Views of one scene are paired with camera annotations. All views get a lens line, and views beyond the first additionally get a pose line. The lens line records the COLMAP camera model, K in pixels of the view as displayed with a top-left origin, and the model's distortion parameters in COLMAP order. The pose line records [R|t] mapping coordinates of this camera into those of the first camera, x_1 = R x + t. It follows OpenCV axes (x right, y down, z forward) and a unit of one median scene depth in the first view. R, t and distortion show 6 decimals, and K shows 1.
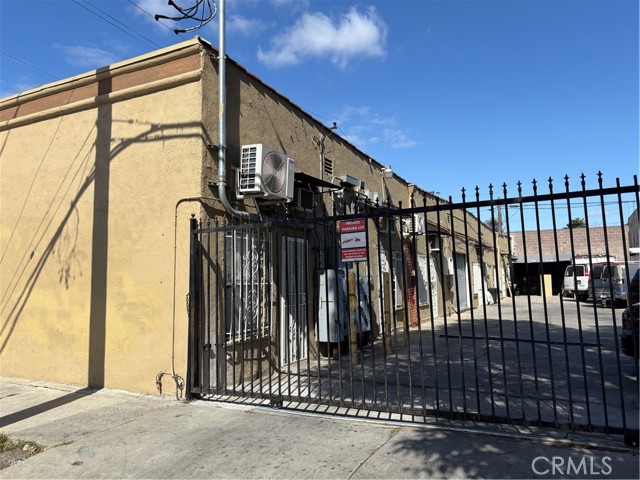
lens RADIAL K [[476.4, 0, 320.9], [0, 476.4, 234.0], [0, 0, 1]] dist [0.011958, -0.005346]
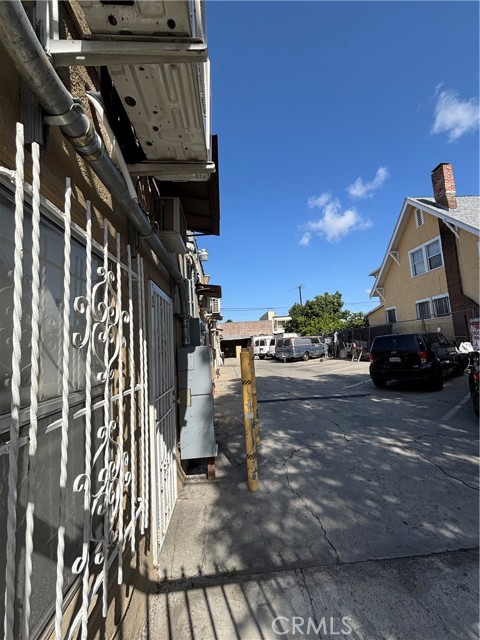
lens RADIAL K [[253.9, 0, 240.2], [0, 253.9, 319.0], [0, 0, 1]] dist [-0.003518, -0.000134]
pose [[0.854062, 0.016279, 0.519917, -0.142607], [-0.000165, 0.999519, -0.031024, 0.054823], [-0.520172, 0.026411, 0.853653, 0.759260]]
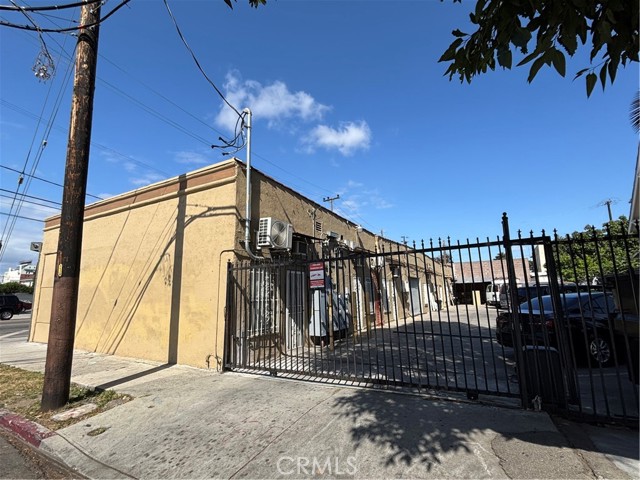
lens RADIAL K [[308.0, 0, 319.6], [0, 308.0, 238.9], [0, 0, 1]] dist [-0.002755, -0.001619]
pose [[0.998912, -0.012613, -0.044889, 0.083783], [0.008902, 0.996599, -0.081923, -0.017119], [0.045769, 0.081434, 0.995627, -0.069843]]
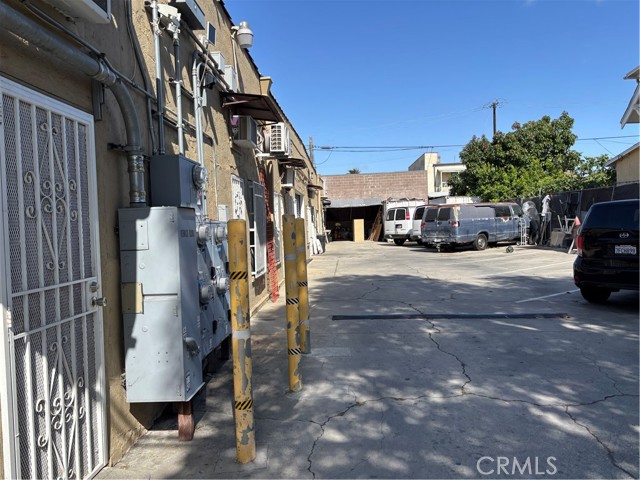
lens RADIAL K [[476.4, 0, 320.6], [0, 476.4, 239.1], [0, 0, 1]] dist [0.011958, -0.005346]
pose [[0.908079, -0.034665, 0.417361, -0.028984], [-0.015500, 0.993104, 0.116210, 0.064167], [-0.418511, -0.111997, 0.901280, 0.712573]]
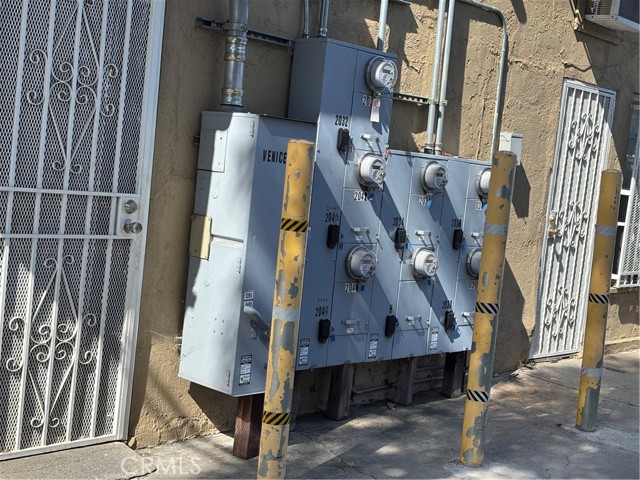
lens RADIAL K [[947.8, 0, 320.8], [0, 947.8, 244.9], [0, 0, 1]] dist [0.060378, 0.000000]
pose [[0.953874, 0.137894, -0.266662, 0.225447], [-0.087479, 0.977391, 0.192497, 0.050378], [0.287177, -0.160290, 0.944371, 0.611661]]
